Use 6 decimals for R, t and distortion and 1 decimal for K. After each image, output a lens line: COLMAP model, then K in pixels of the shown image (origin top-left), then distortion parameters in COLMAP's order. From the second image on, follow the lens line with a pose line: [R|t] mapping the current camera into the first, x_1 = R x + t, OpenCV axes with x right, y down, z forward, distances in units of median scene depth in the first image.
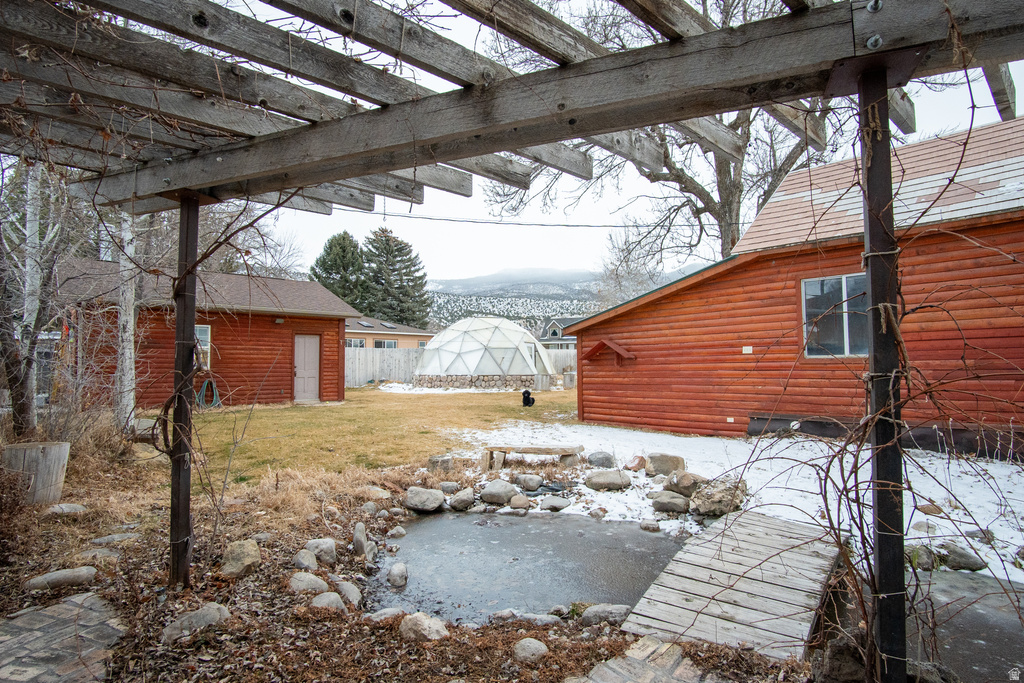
lens RADIAL K [[546.1, 0, 512.0], [0, 546.1, 341.5], [0, 0, 1]] dist [-0.033478, 0.008559]
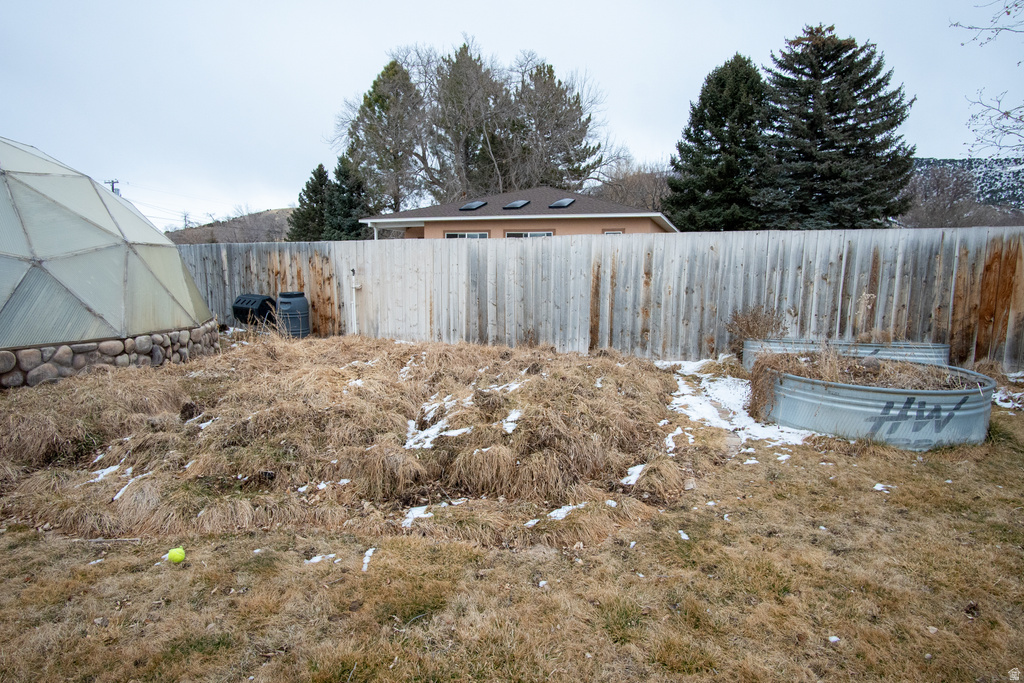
lens RADIAL K [[546.1, 0, 512.0], [0, 546.1, 341.5], [0, 0, 1]] dist [-0.033478, 0.008559]
pose [[0.425374, 0.133920, -0.895054, 0.176290], [0.028106, 0.986559, 0.160969, 0.011281], [0.904581, -0.093628, 0.415893, 0.498521]]
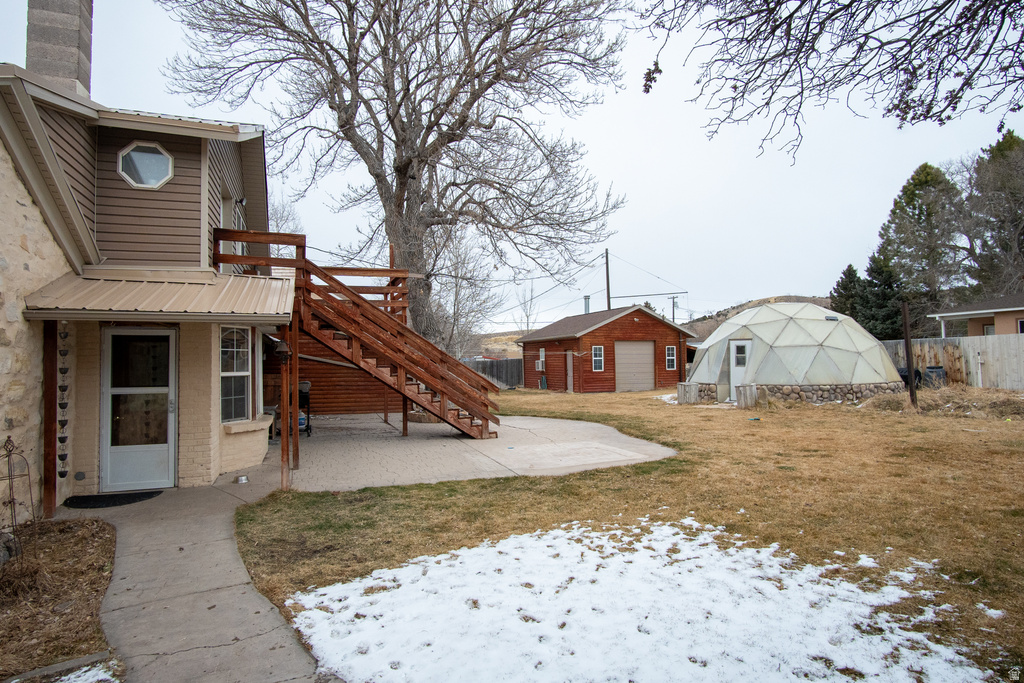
lens RADIAL K [[546.1, 0, 512.0], [0, 546.1, 341.5], [0, 0, 1]] dist [-0.033478, 0.008559]
pose [[-0.373321, -0.014316, -0.927592, 0.370410], [0.073635, 0.996269, -0.045012, 0.003413], [0.924775, -0.085107, -0.370874, 0.397825]]
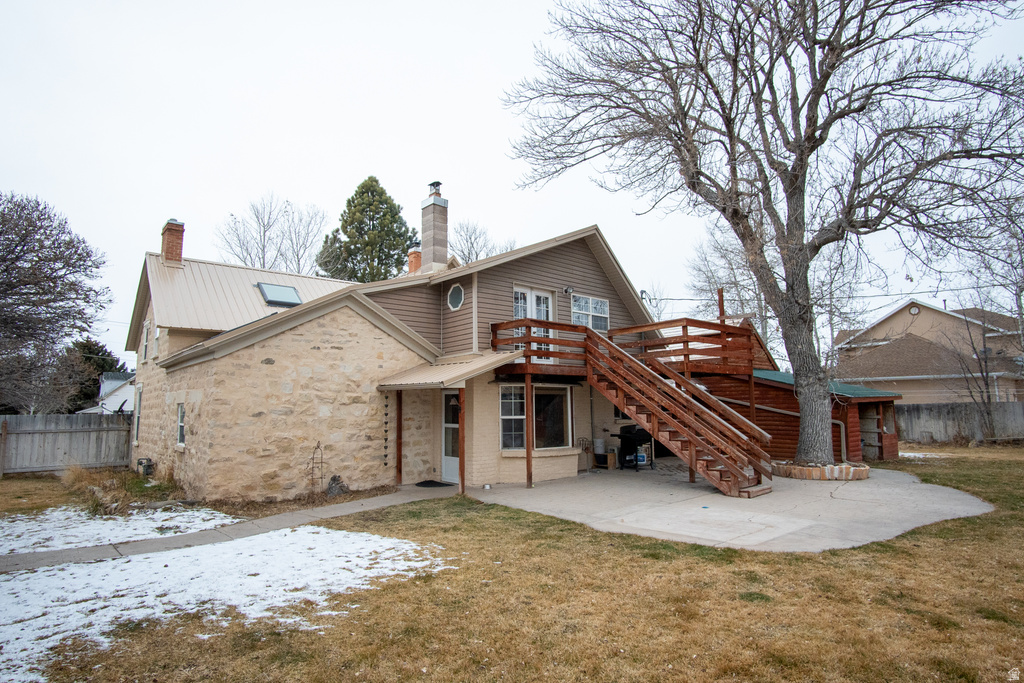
lens RADIAL K [[546.1, 0, 512.0], [0, 546.1, 341.5], [0, 0, 1]] dist [-0.033478, 0.008559]
pose [[-0.999443, 0.026944, 0.019710, 0.261262], [0.023069, 0.984187, -0.175624, 0.008421], [-0.024130, -0.175071, -0.984260, 0.492002]]
